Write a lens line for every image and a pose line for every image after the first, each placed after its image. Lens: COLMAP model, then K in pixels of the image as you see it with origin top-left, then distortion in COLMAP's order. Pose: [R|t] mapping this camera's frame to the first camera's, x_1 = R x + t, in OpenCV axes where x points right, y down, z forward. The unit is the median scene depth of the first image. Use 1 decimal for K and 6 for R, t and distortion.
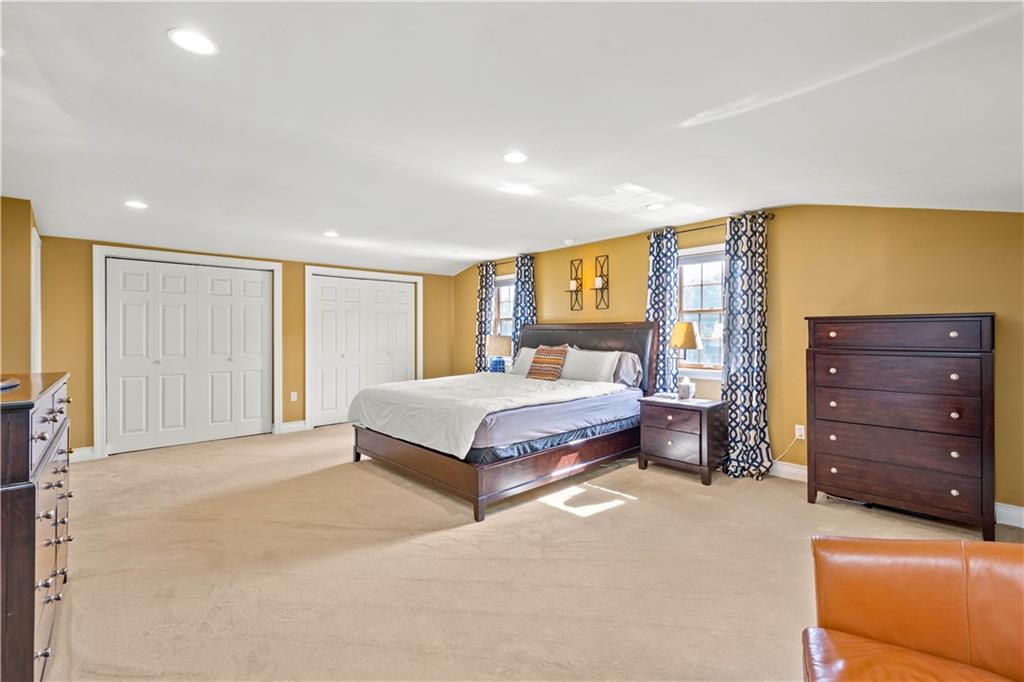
lens RADIAL K [[446.0, 0, 521.2], [0, 446.0, 335.1], [0, 0, 1]] dist [0.005988, -0.000694]
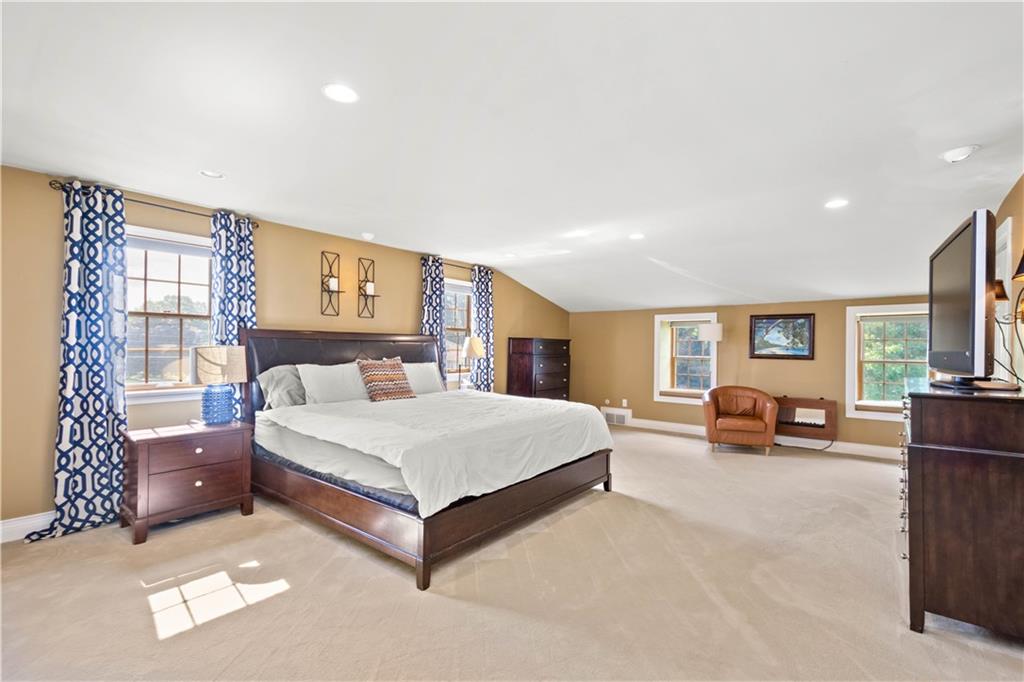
lens RADIAL K [[446.0, 0, 521.3], [0, 446.0, 349.1], [0, 0, 1]] dist [0.005988, -0.000694]
pose [[-0.127342, 0.001582, 0.991858, -0.749695], [-0.010218, 0.999944, -0.002907, 0.004639], [-0.991806, -0.010505, -0.127319, 0.793369]]
